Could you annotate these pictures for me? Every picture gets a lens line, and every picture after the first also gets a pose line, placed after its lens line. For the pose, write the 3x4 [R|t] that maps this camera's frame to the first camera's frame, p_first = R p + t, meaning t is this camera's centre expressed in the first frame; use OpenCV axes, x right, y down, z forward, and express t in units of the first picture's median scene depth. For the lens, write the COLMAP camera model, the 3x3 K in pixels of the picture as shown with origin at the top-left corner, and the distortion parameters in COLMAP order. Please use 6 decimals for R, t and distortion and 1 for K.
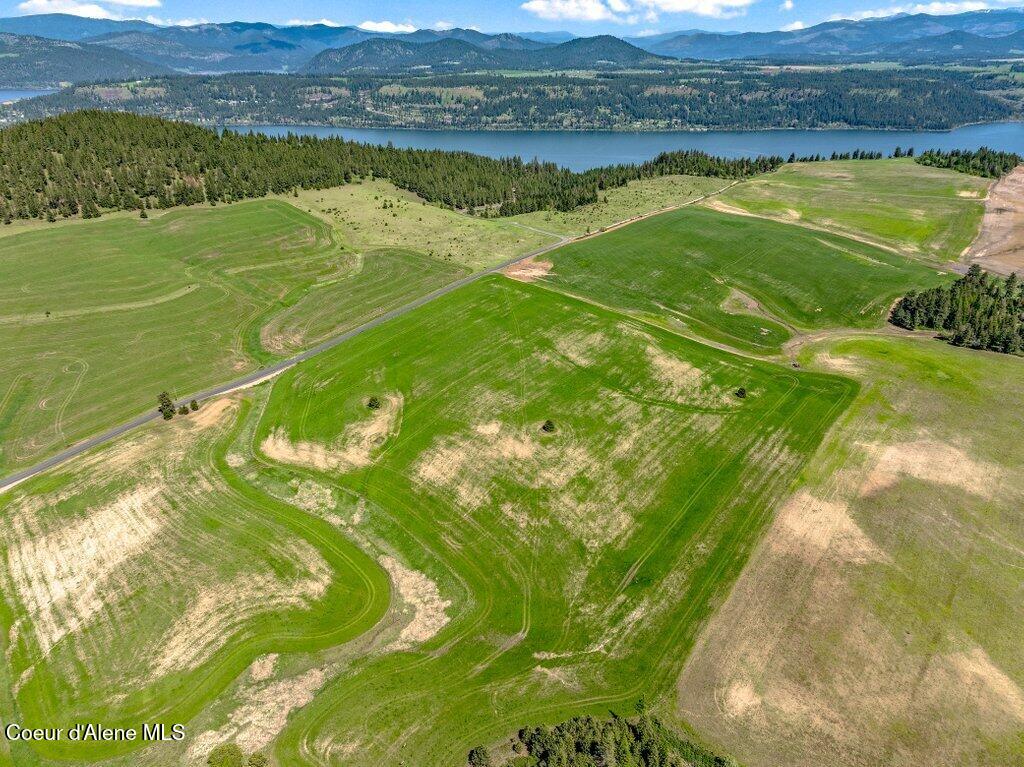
lens RADIAL K [[718.2, 0, 512.0], [0, 718.2, 383.5], [0, 0, 1]] dist [0.037613, 0.023368]
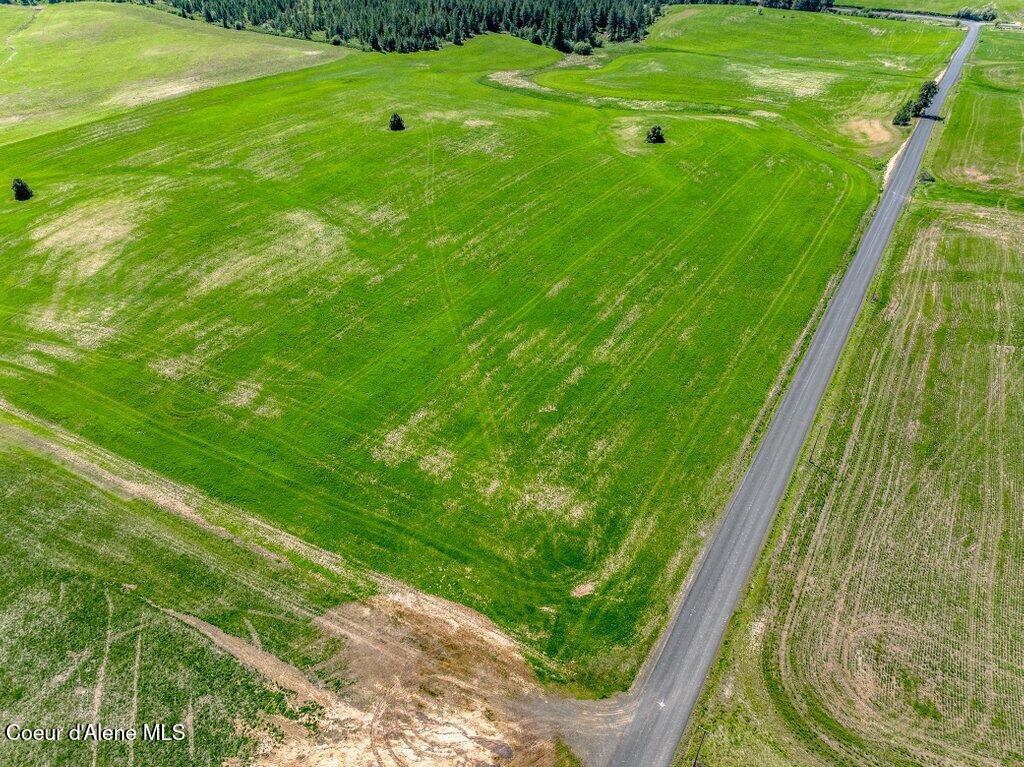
lens RADIAL K [[716.6, 0, 512.0], [0, 716.6, 383.5], [0, 0, 1]] dist [0.045205, 0.011108]
pose [[-0.996097, 0.044008, -0.076517, 0.002173], [-0.047023, 0.469059, 0.881914, -0.483778], [0.074702, 0.882070, -0.465159, 1.618834]]
